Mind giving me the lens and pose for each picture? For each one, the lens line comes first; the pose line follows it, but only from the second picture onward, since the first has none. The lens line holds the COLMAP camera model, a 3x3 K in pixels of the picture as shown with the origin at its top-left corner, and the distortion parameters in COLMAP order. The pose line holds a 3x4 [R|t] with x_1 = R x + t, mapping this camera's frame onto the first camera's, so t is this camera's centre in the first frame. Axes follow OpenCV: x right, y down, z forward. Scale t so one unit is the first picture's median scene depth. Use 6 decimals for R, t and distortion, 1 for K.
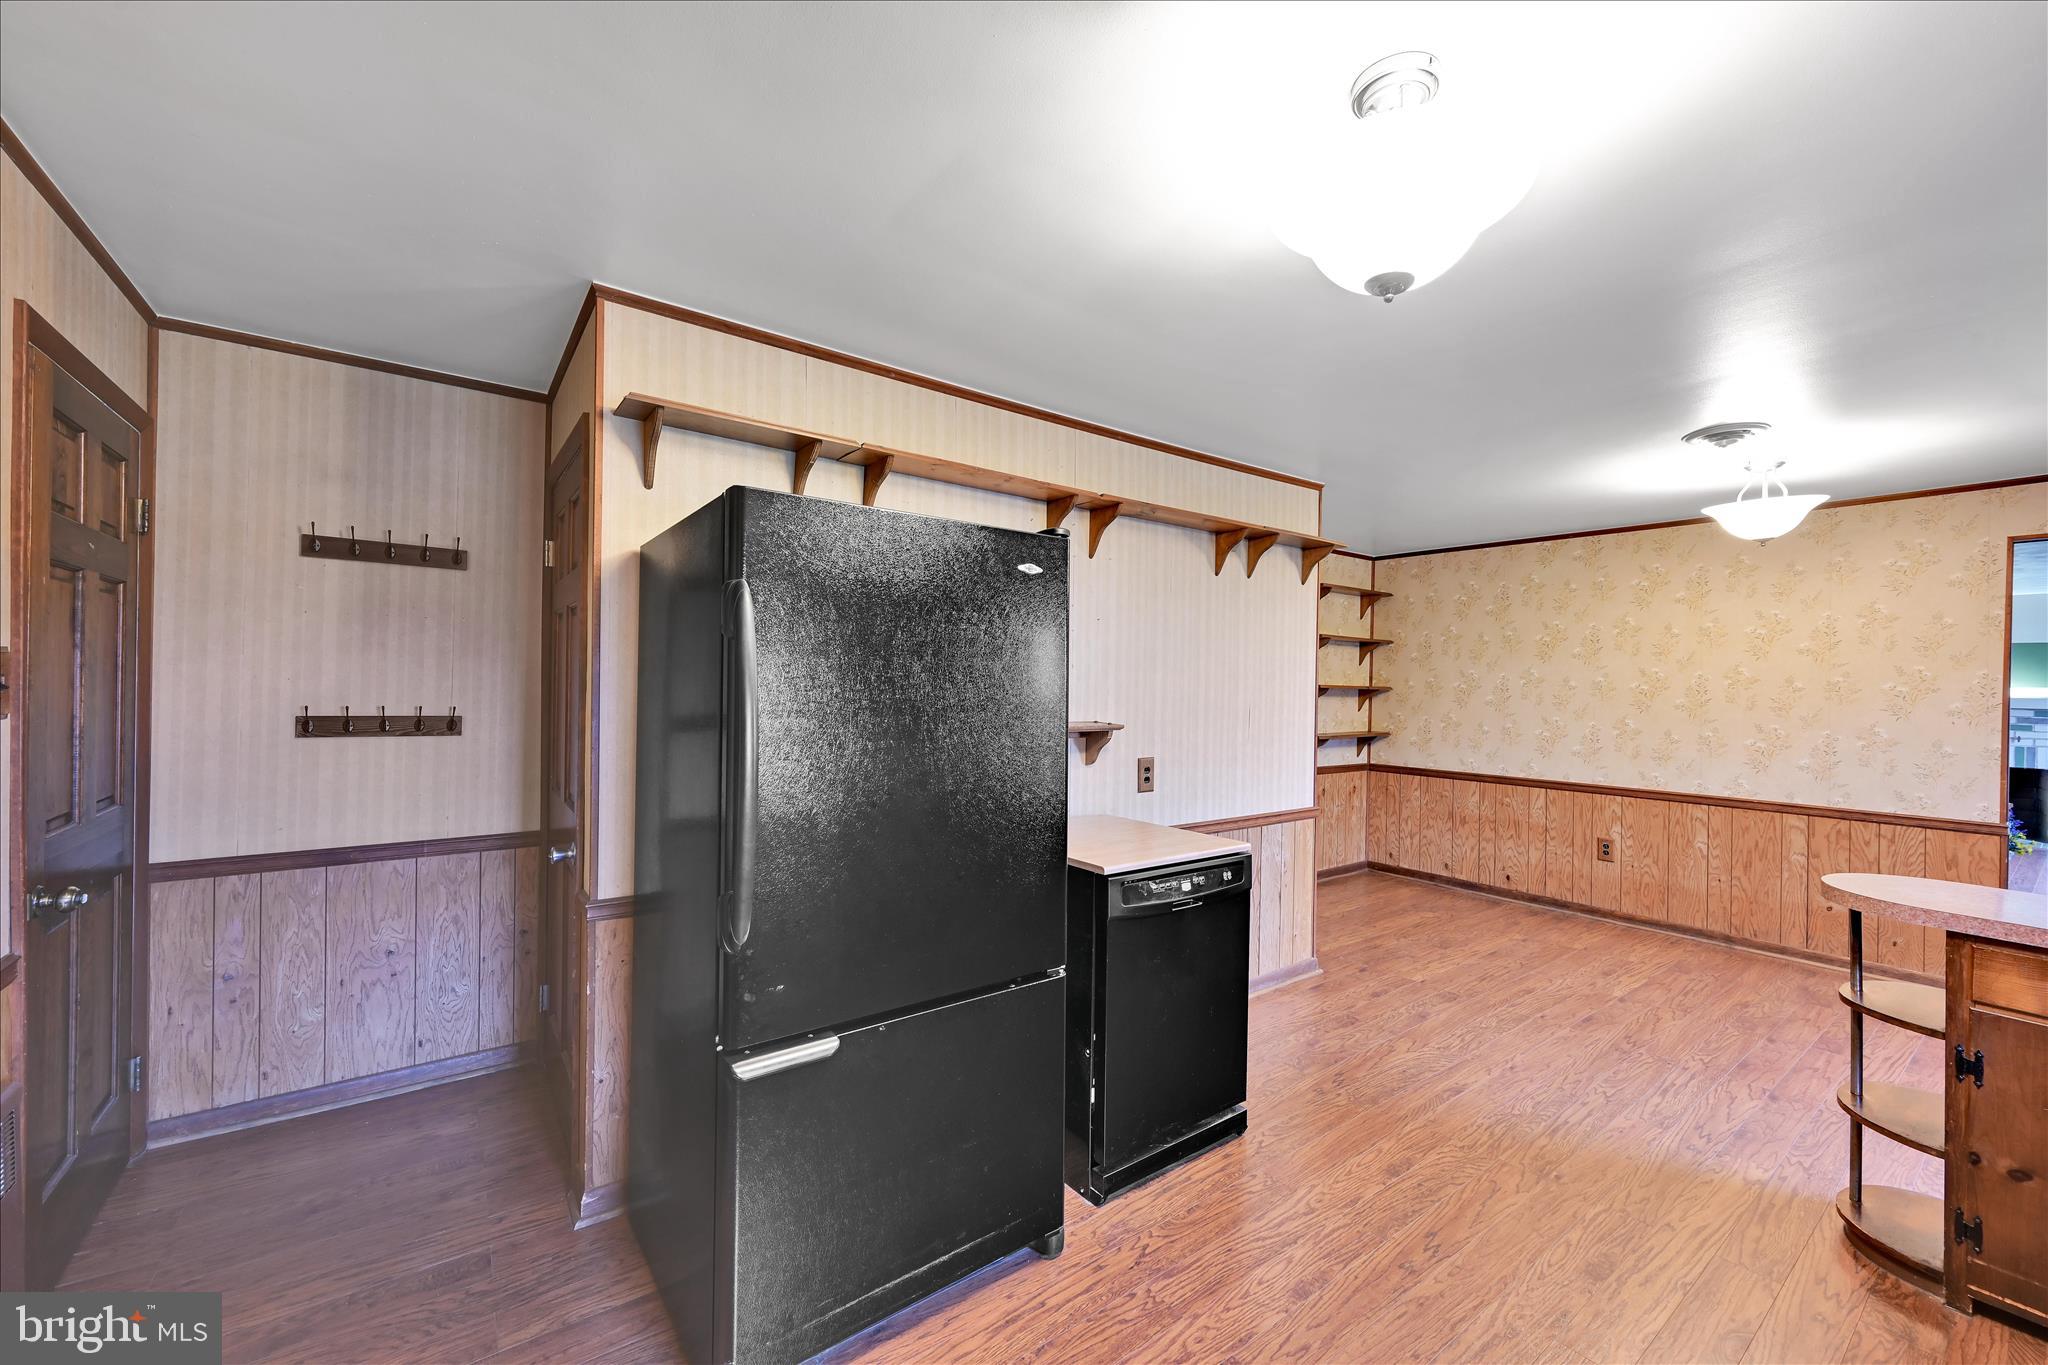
lens RADIAL K [[804.4, 0, 1026.5], [0, 804.4, 682.3], [0, 0, 1]] dist [-0.002065, -0.000594]
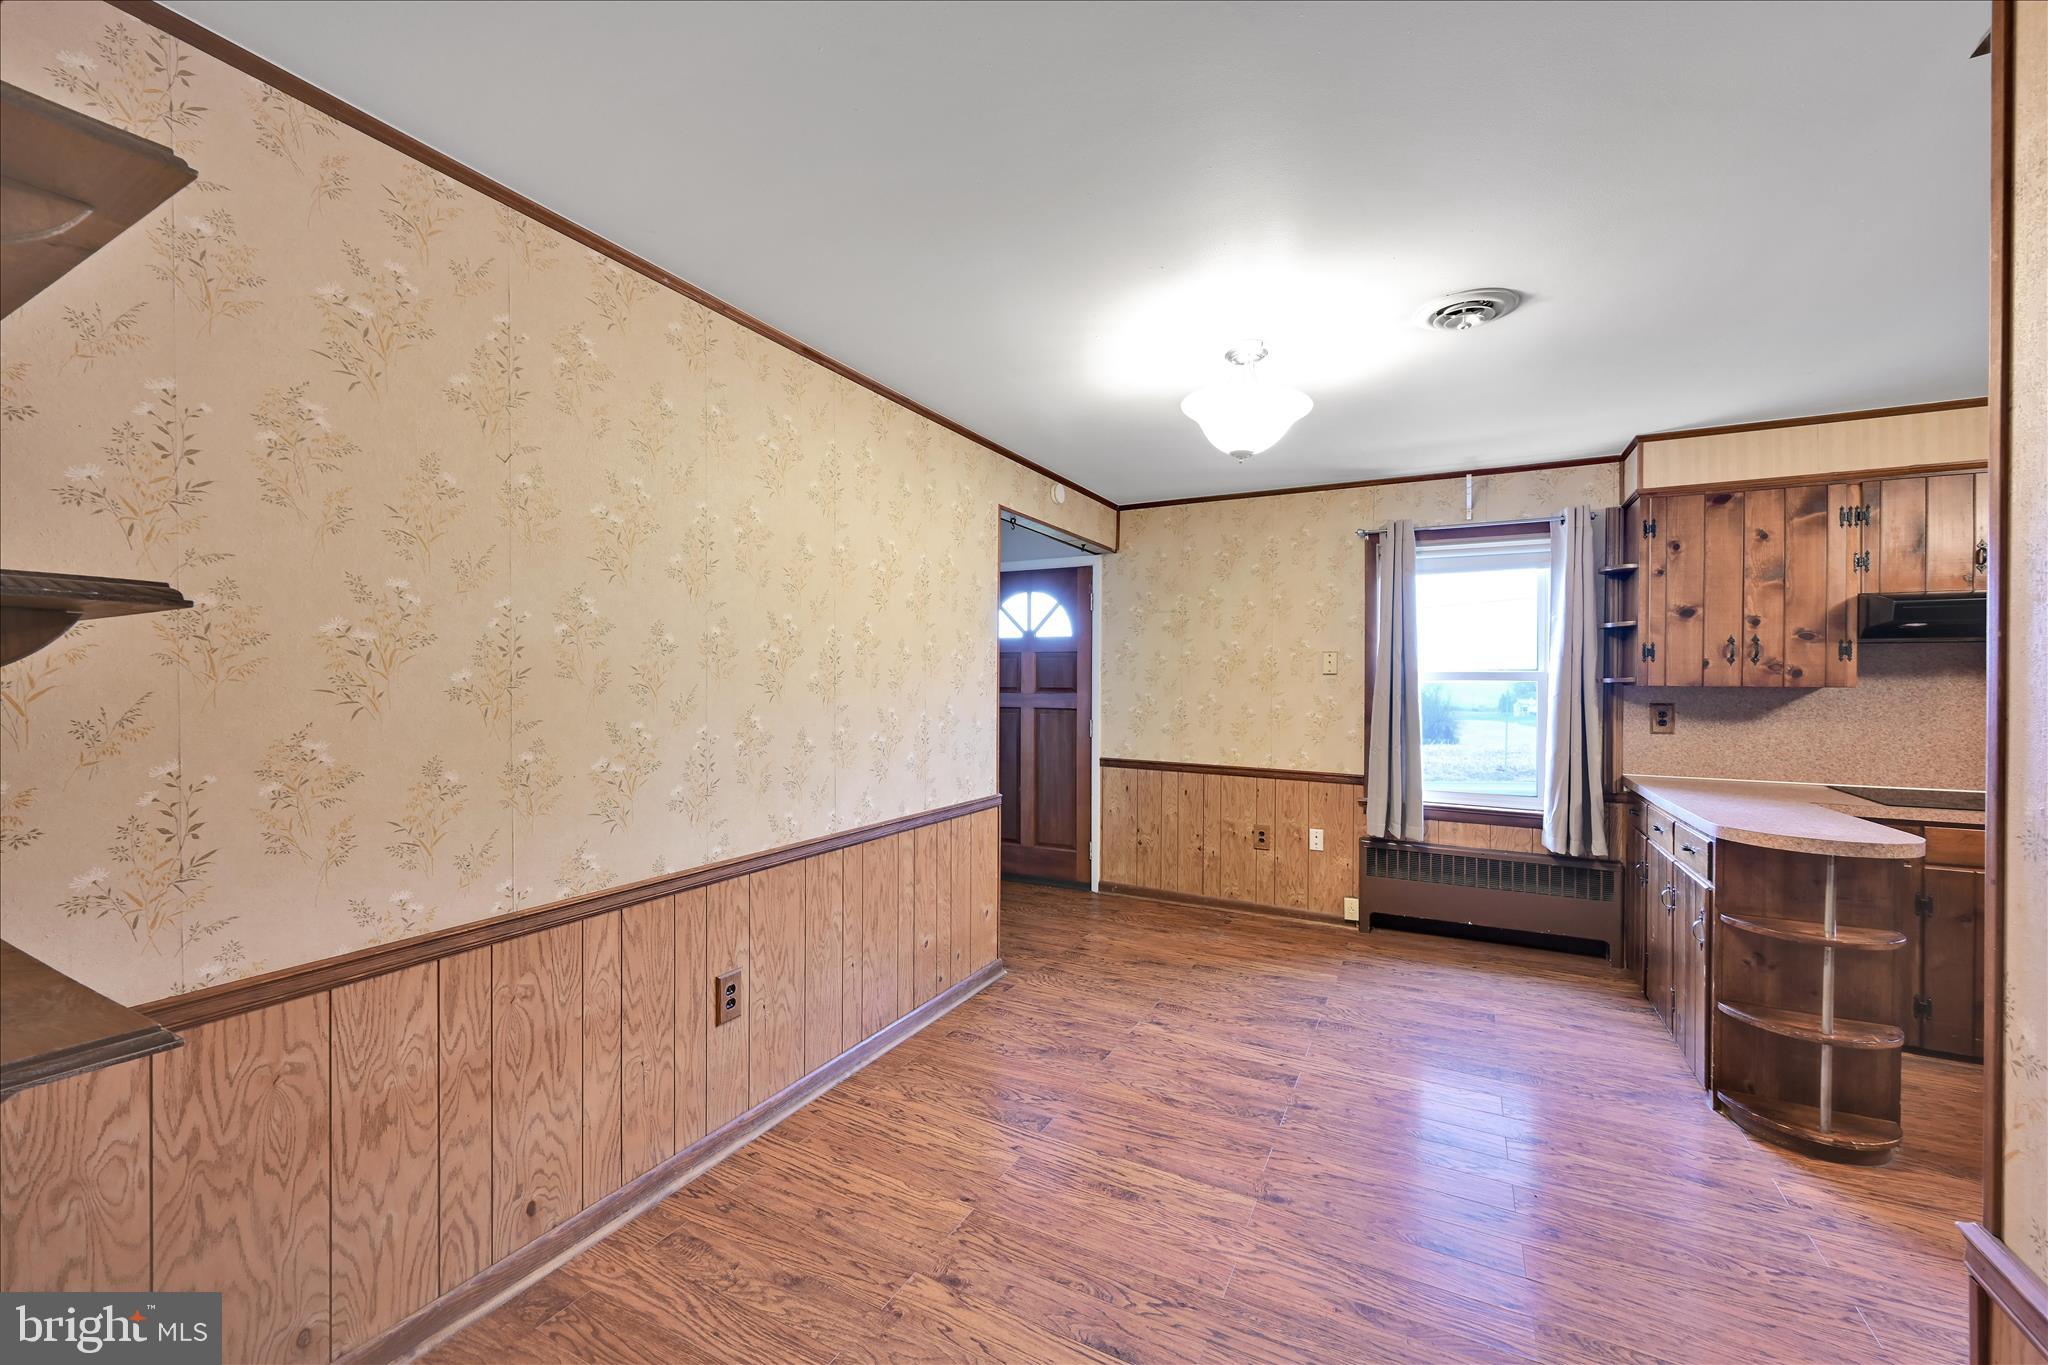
lens RADIAL K [[804.4, 0, 1030.2], [0, 804.4, 679.8], [0, 0, 1]] dist [-0.002065, -0.000594]
pose [[-0.429959, -0.019432, 0.902639, 0.279578], [-0.012142, 0.999802, 0.015740, 0.018094], [-0.902767, -0.004193, -0.430110, 1.273434]]
